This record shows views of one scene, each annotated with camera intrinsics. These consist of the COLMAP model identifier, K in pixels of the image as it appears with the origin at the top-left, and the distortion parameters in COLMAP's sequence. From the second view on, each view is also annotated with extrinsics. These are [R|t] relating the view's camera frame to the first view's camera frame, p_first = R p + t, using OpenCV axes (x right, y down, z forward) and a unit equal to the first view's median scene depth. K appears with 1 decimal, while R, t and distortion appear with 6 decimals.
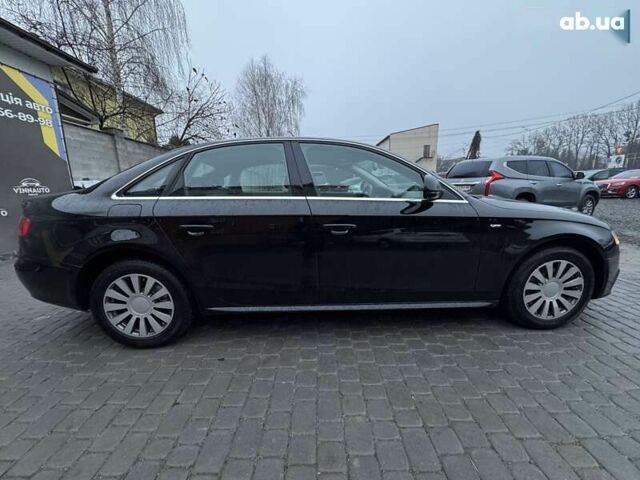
lens RADIAL K [[253.2, 0, 320.0], [0, 253.2, 243.6], [0, 0, 1]] dist [-0.001870, -0.000457]
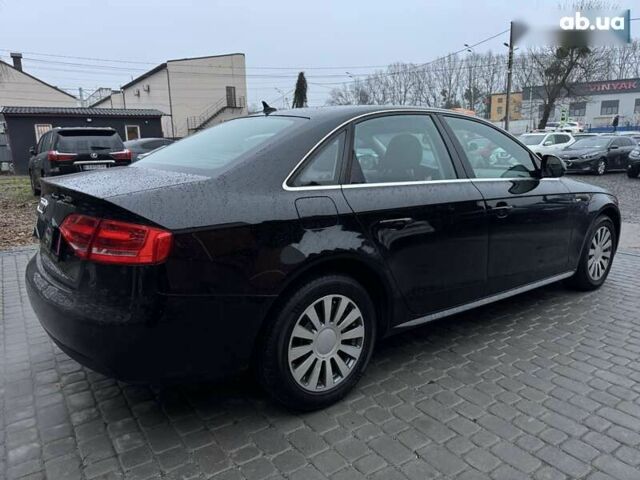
lens RADIAL K [[452.2, 0, 317.1], [0, 452.2, 238.7], [0, 0, 1]] dist [0.033769, -0.038204]
pose [[0.827392, -0.099387, 0.552761, -1.279606], [0.119419, 0.992844, -0.000236, -0.034398], [-0.548782, 0.066206, 0.833340, -0.032080]]
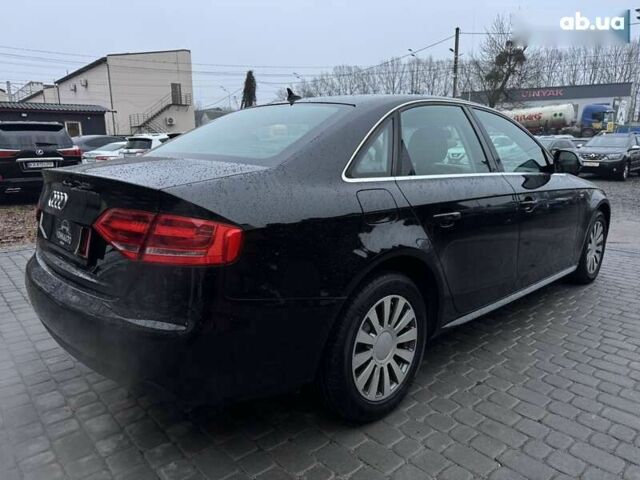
lens RADIAL K [[452.6, 0, 320.0], [0, 452.6, 240.0], [0, 0, 1]] dist [0.024865, -0.029619]
pose [[0.752808, -0.111891, 0.648660, -1.424440], [0.133275, 0.990946, 0.016261, -0.056274], [-0.644607, 0.074209, 0.760904, 0.197485]]
